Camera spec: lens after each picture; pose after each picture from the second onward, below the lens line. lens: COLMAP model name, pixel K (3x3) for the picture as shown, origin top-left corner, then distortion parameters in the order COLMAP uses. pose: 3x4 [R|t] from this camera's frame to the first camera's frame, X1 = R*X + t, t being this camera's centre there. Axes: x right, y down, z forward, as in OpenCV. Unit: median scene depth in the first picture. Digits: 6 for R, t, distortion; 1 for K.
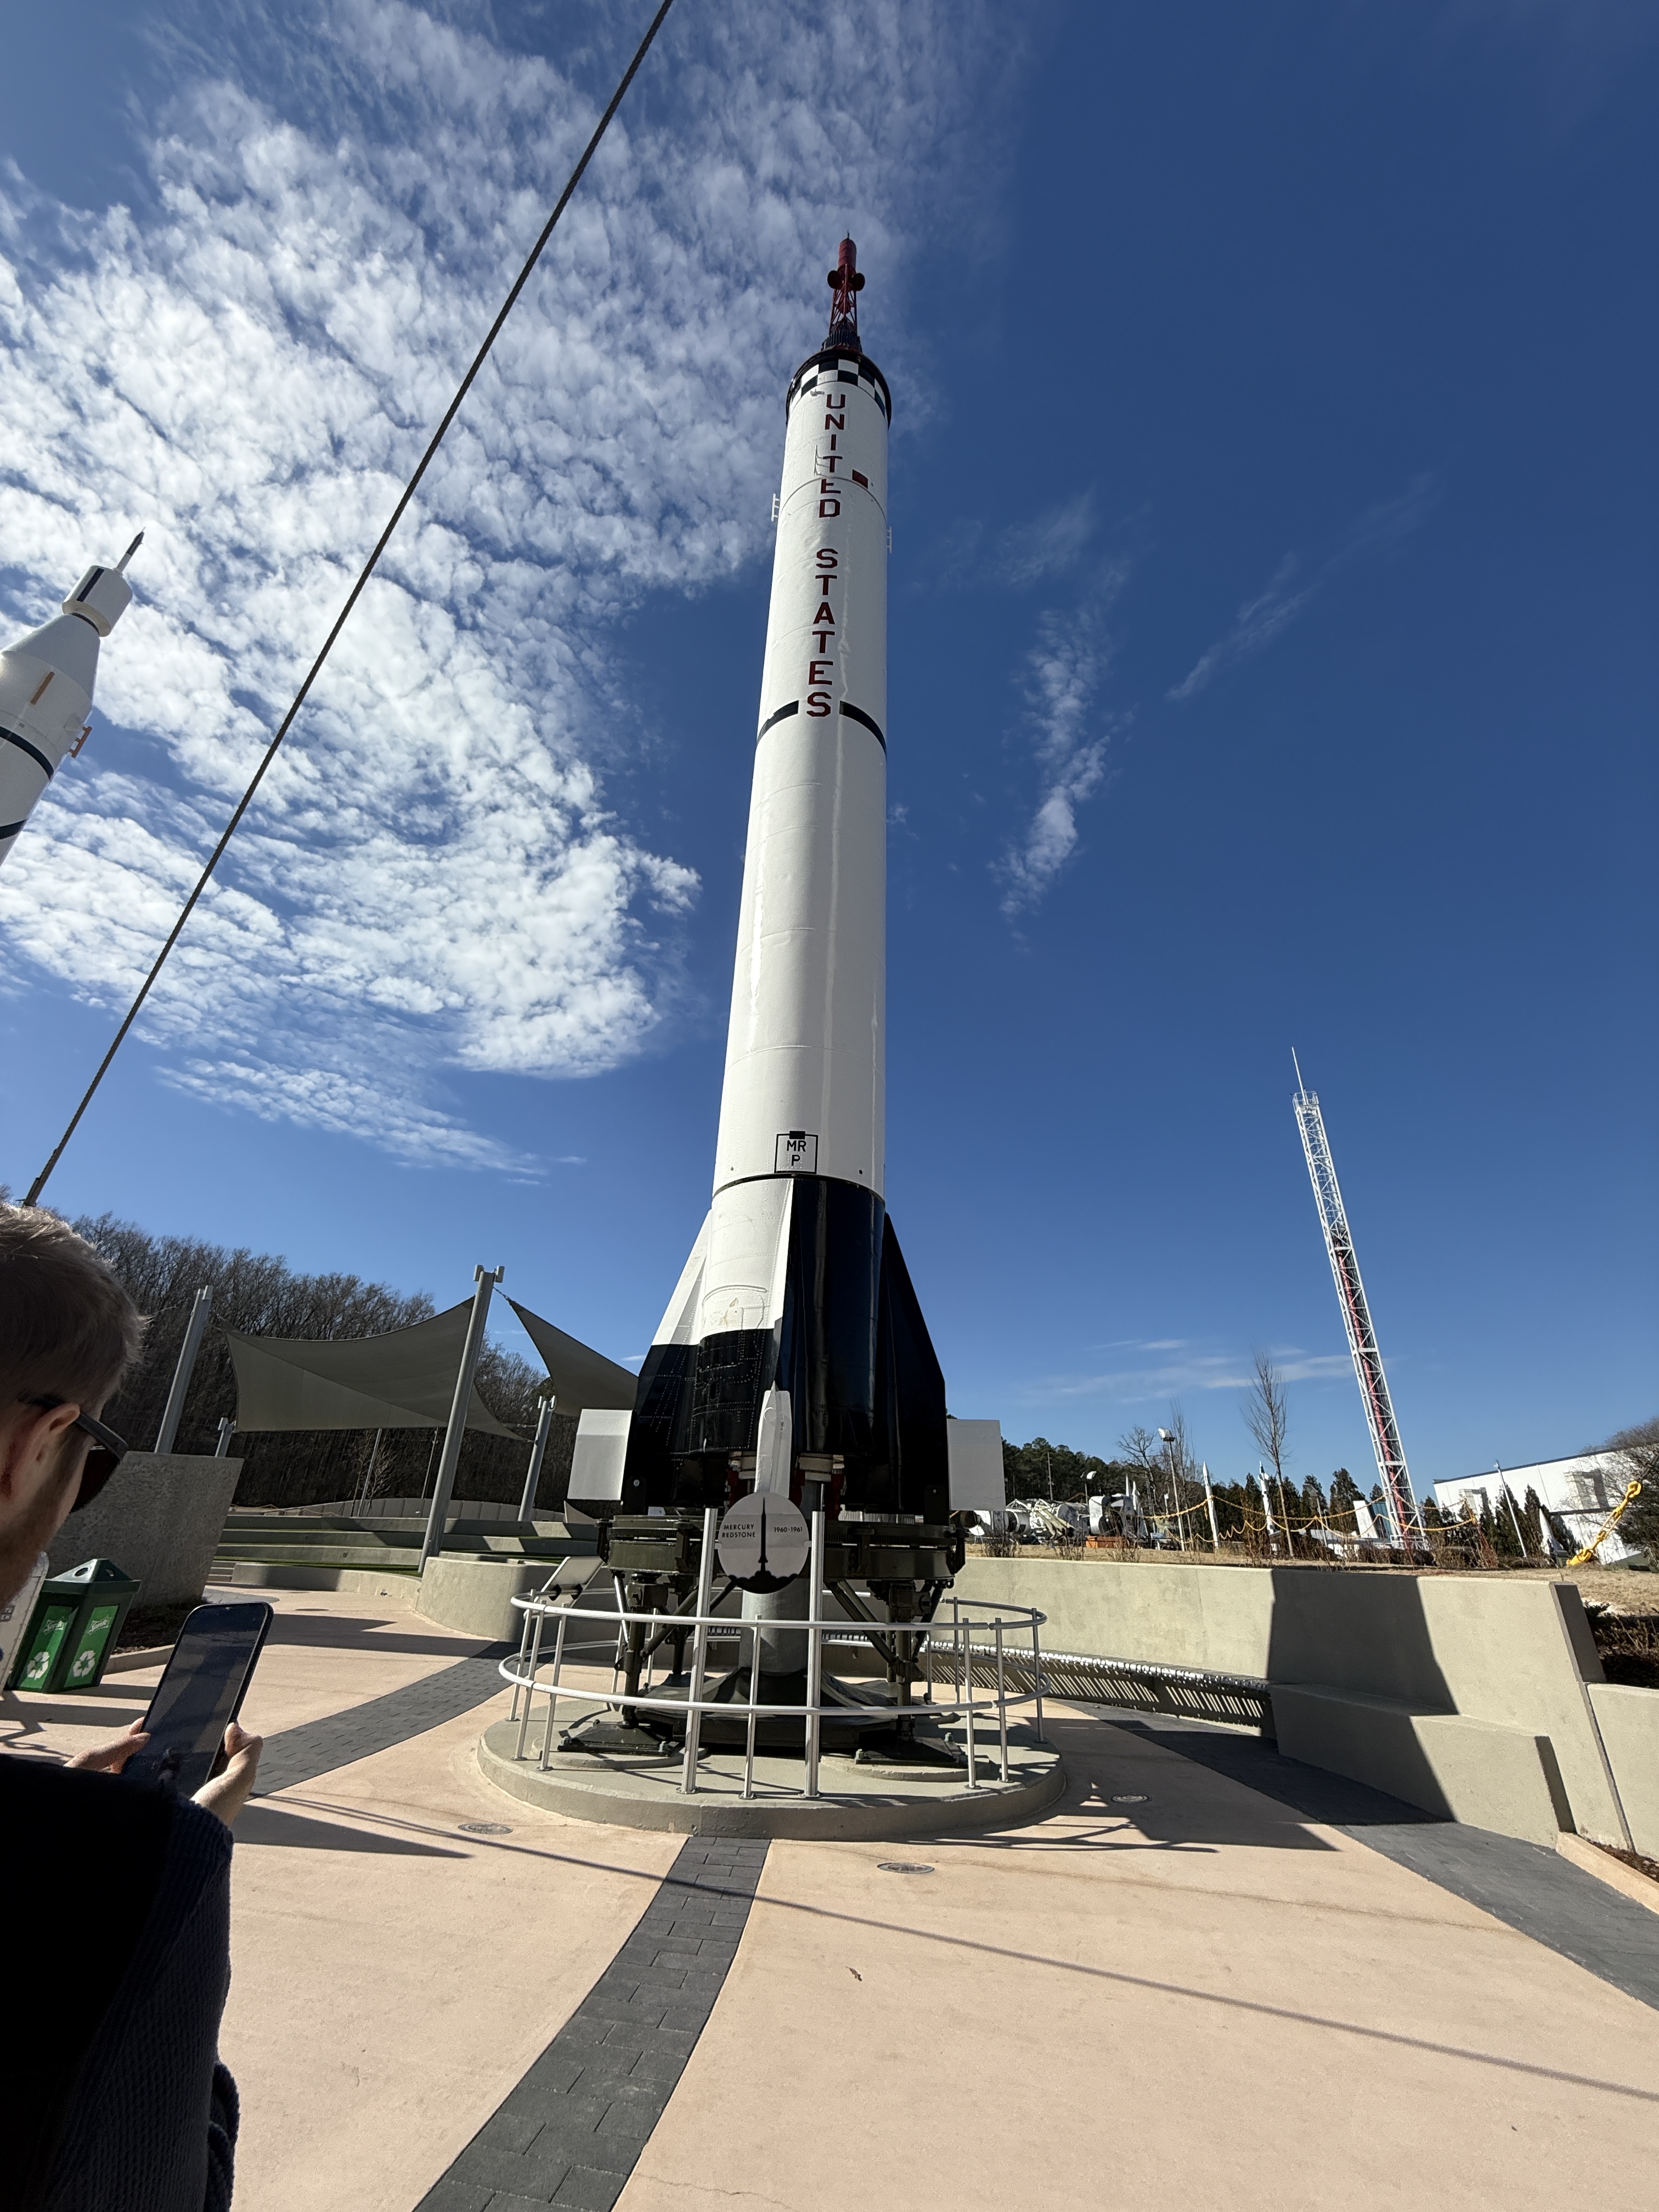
lens RADIAL K [[881.7, 0, 835.6], [0, 881.7, 1101.9], [0, 0, 1]] dist [0.001564, 0.000065]
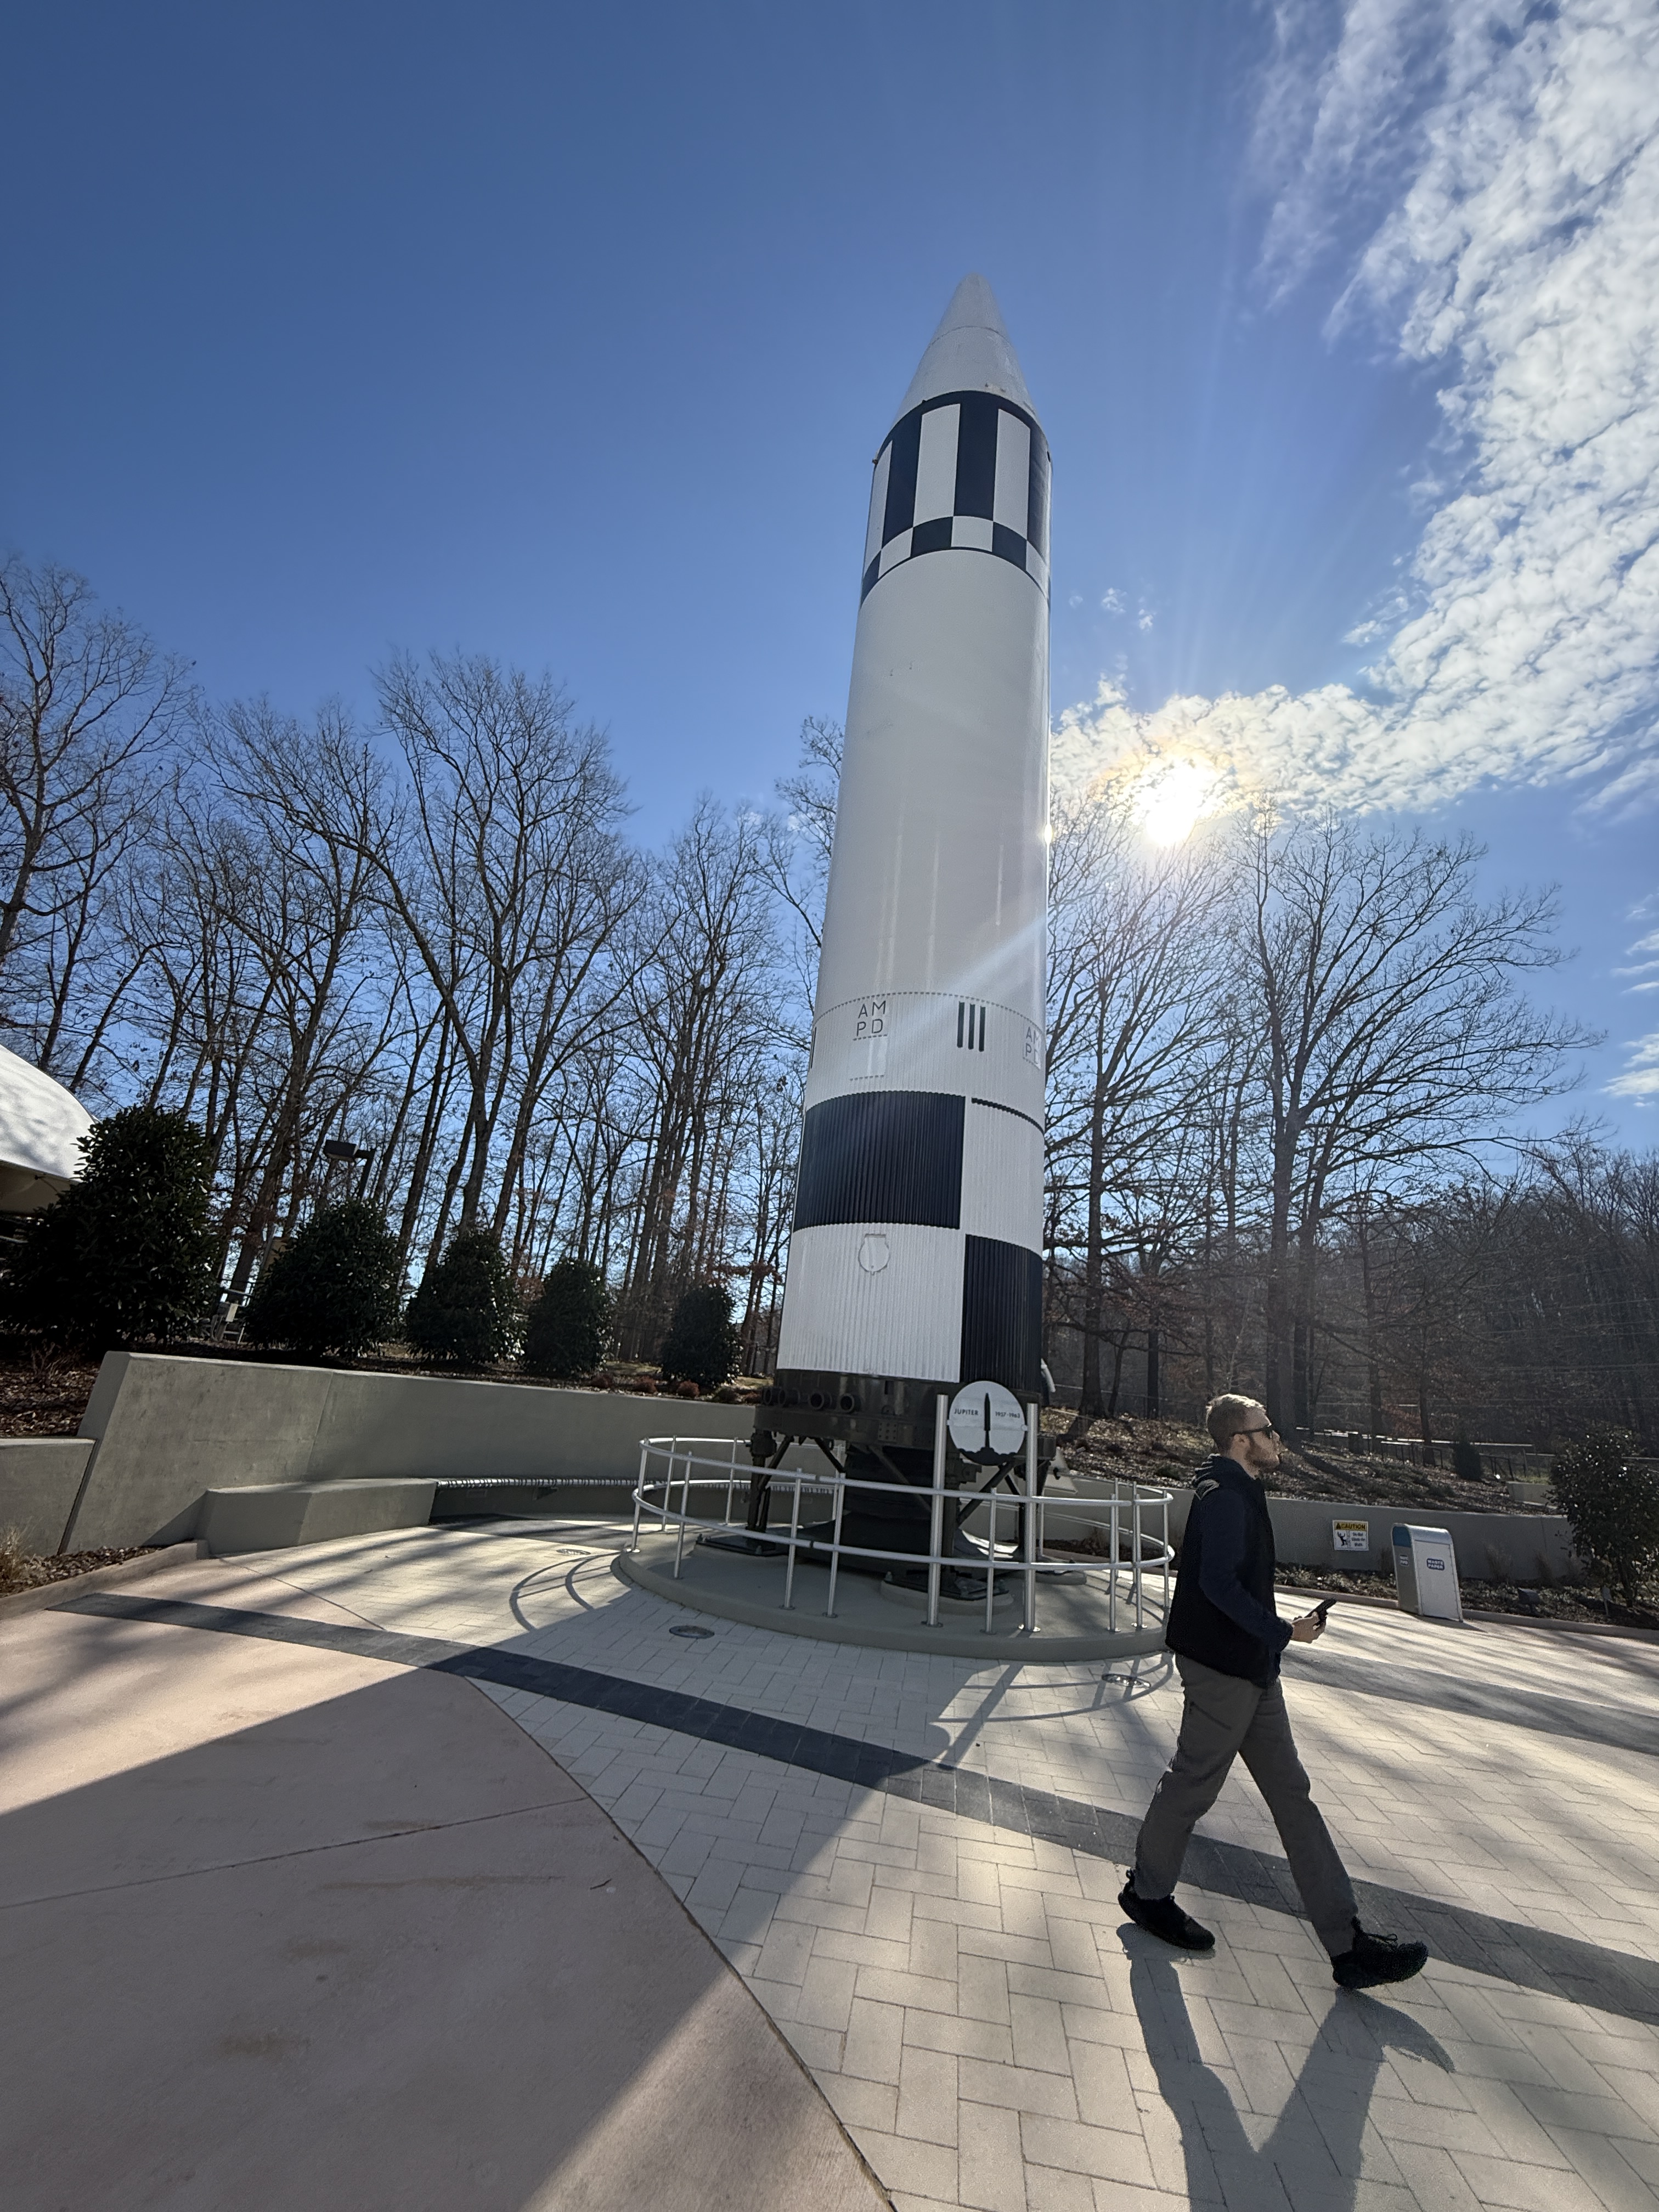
lens RADIAL K [[889.9, 0, 829.5], [0, 889.9, 1106.0], [0, 0, 1]] dist [-0.002659, 0.000301]
pose [[-0.407469, -0.351628, -0.842809, 0.154393], [0.315974, 0.811611, -0.491374, 0.057149], [0.856814, -0.466525, -0.219601, 0.126360]]
